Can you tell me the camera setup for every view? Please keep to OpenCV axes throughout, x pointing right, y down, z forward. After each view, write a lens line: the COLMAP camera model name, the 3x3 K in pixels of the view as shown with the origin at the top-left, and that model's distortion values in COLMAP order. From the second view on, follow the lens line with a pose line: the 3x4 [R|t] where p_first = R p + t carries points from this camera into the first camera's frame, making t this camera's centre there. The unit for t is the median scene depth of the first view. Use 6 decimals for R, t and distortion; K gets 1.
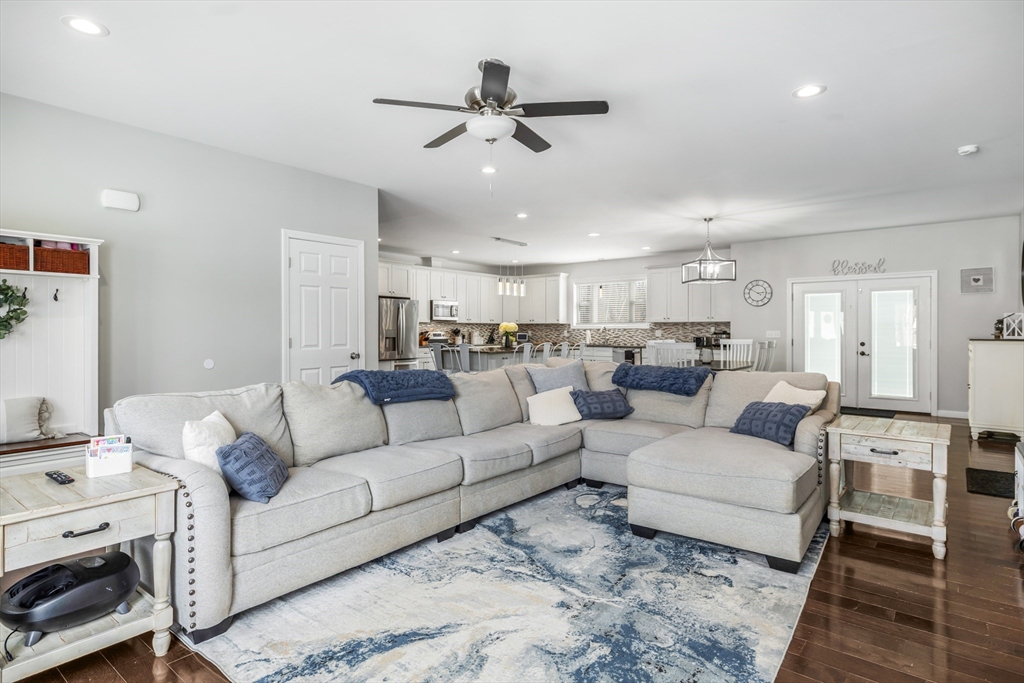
lens RADIAL K [[542.3, 0, 508.9], [0, 542.3, 331.8], [0, 0, 1]] dist [0.031453, -0.014682]
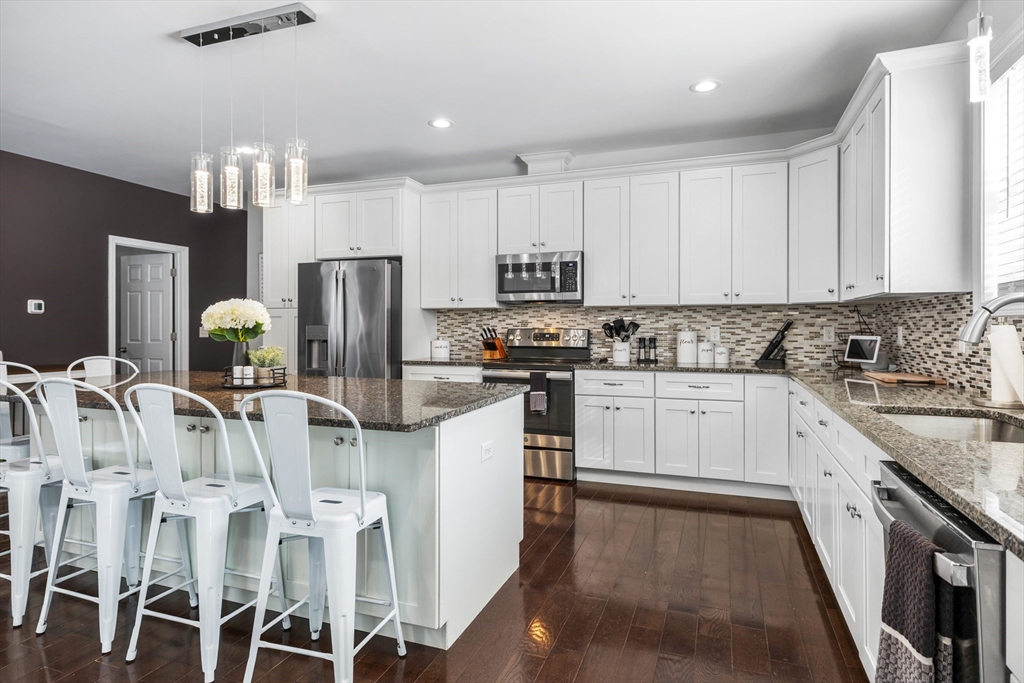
lens RADIAL K [[568.6, 0, 509.8], [0, 568.6, 326.0], [0, 0, 1]] dist [-0.000447, -0.000275]
pose [[0.312976, -0.001469, -0.949760, 0.284975], [-0.001388, 0.999997, -0.002004, -0.001758], [0.949760, 0.001946, 0.312973, 0.864489]]
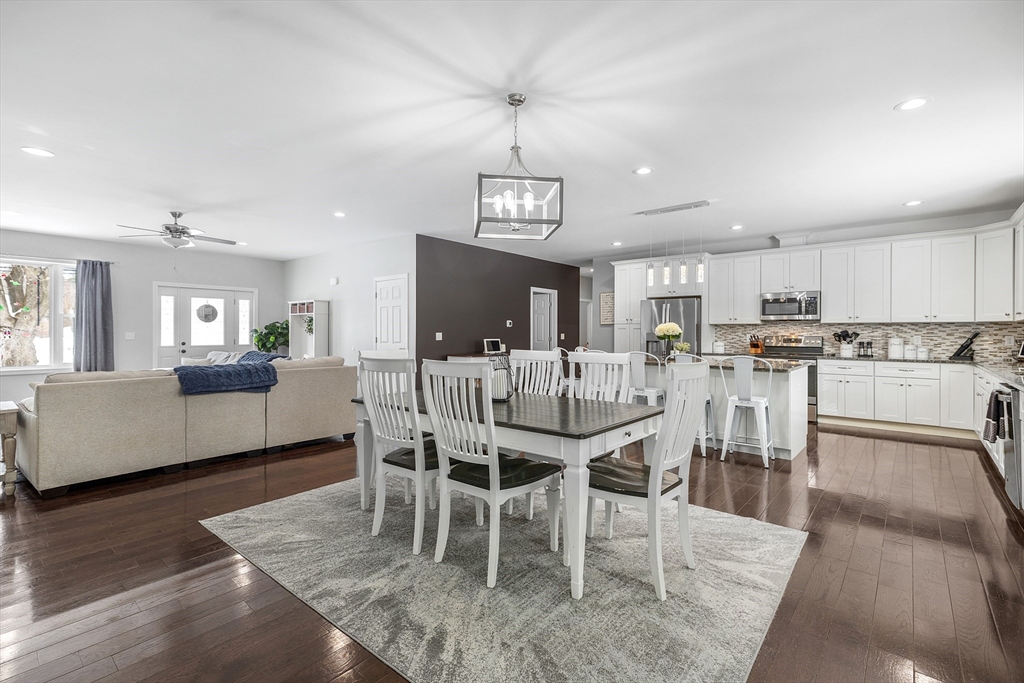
lens RADIAL K [[466.9, 0, 507.0], [0, 466.9, 331.3], [0, 0, 1]] dist [0.015667, 0.000176]
pose [[-0.036992, -0.003225, -0.999310, 0.517137], [-0.006763, 0.999973, -0.002977, -0.002270], [0.999293, 0.006649, -0.037012, 0.669651]]
